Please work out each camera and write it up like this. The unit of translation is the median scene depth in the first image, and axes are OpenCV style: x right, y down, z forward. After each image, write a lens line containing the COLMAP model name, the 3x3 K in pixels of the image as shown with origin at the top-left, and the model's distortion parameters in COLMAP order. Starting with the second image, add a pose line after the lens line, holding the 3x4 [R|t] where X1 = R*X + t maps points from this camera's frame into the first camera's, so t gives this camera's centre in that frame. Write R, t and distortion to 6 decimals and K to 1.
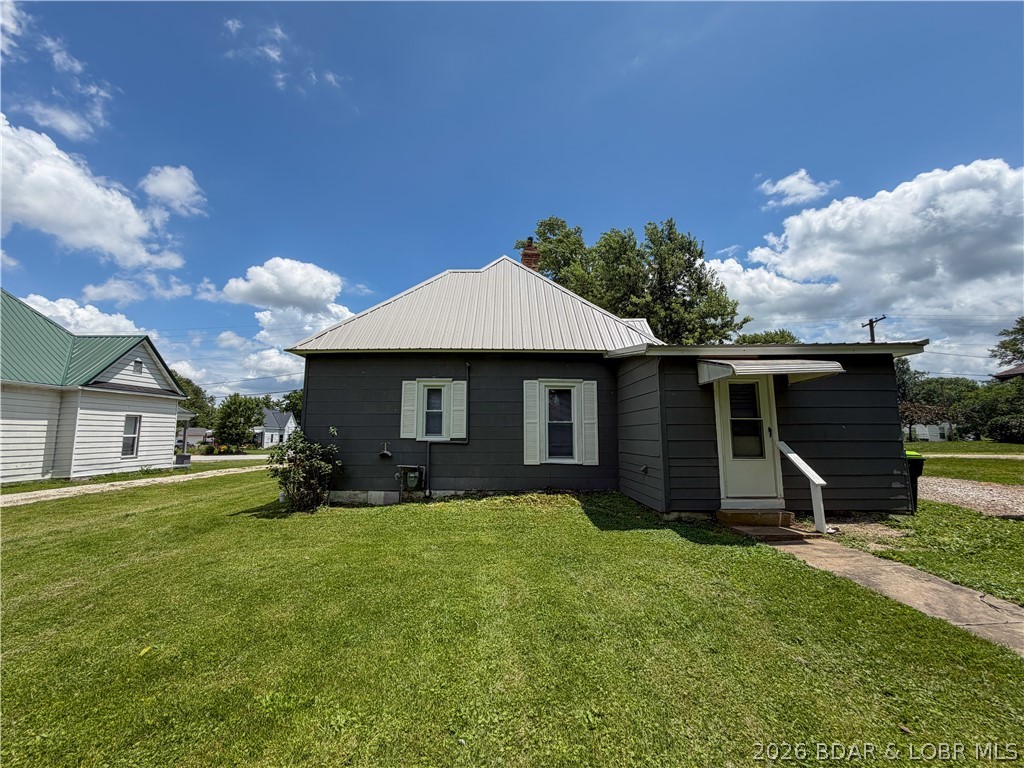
lens RADIAL K [[408.9, 0, 515.6], [0, 408.9, 386.3], [0, 0, 1]] dist [0.000150, 0.000396]
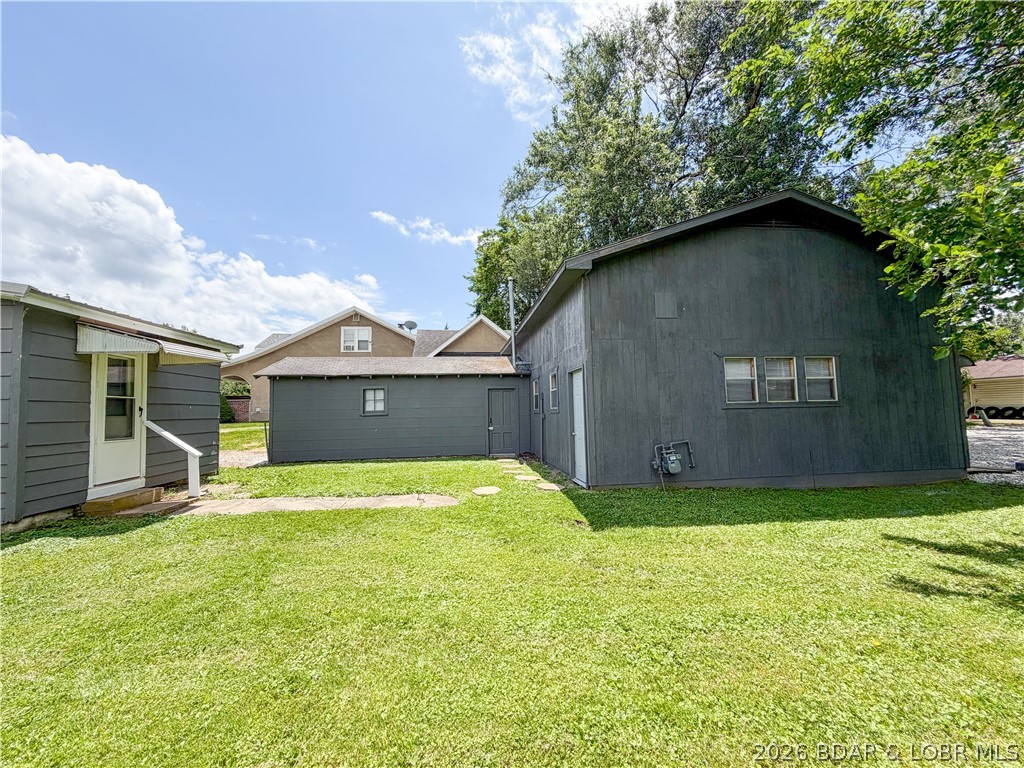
lens RADIAL K [[408.9, 0, 512.2], [0, 408.9, 385.2], [0, 0, 1]] dist [0.000150, 0.000396]
pose [[-0.126599, 0.069974, 0.989483, -0.467070], [-0.094461, 0.992125, -0.082246, 0.045879], [-0.987446, -0.103879, -0.118992, 0.242408]]
